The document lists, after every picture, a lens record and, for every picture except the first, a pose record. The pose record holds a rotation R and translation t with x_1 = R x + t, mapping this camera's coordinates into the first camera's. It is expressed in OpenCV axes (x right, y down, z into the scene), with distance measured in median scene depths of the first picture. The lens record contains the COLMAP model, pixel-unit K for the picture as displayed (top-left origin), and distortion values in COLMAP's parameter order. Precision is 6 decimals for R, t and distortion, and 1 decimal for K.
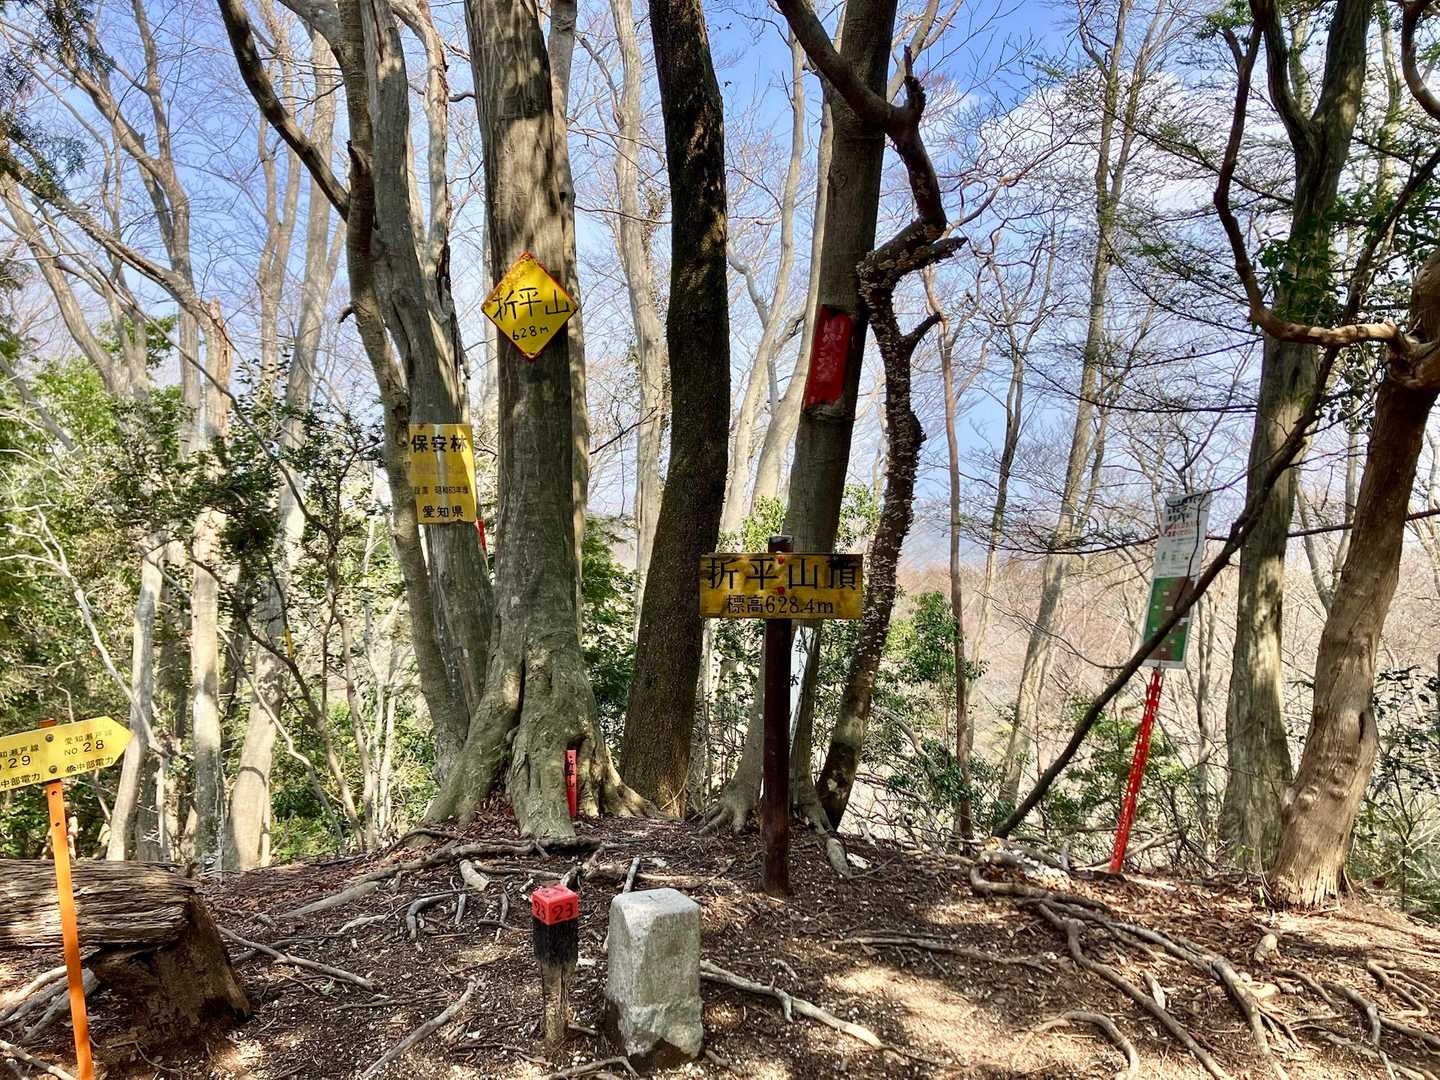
lens RADIAL K [[1250.1, 0, 720.5], [0, 1250.1, 539.8], [0, 0, 1]] dist [-0.048393, -0.008254]
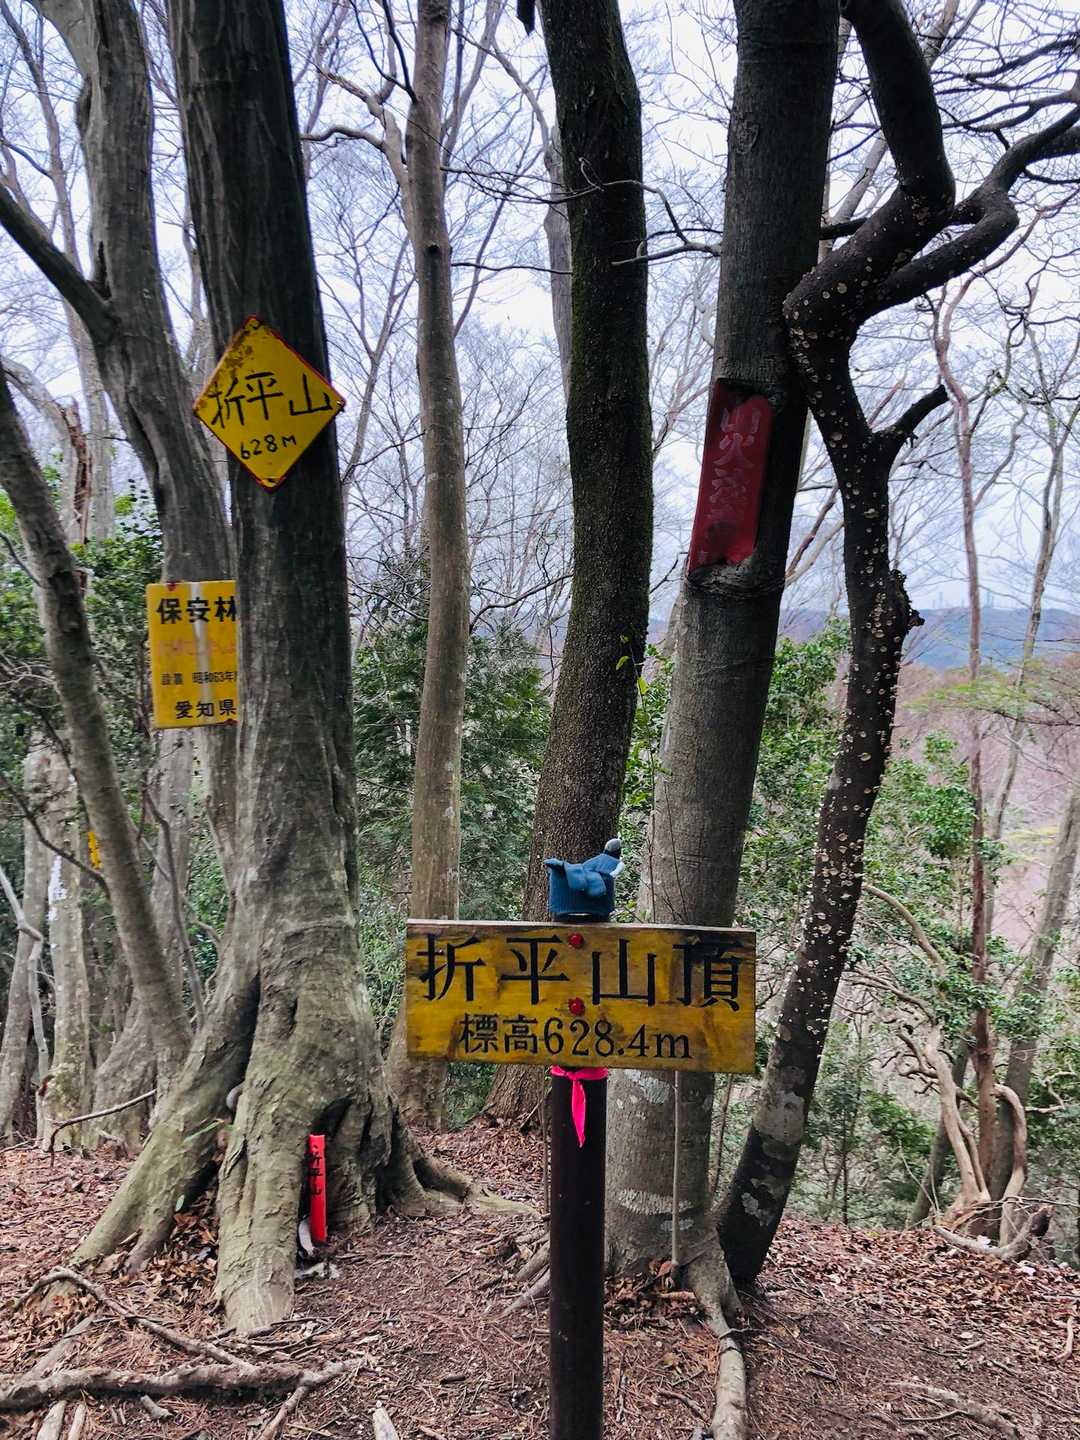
lens RADIAL K [[1250.1, 0, 538.4], [0, 1250.1, 719.0], [0, 0, 1]] dist [-0.048393, -0.008254]
pose [[0.988215, -0.003567, -0.153033, 0.079442], [0.013901, 0.997689, 0.066511, -0.072603], [0.152442, -0.067855, 0.985980, 0.415478]]
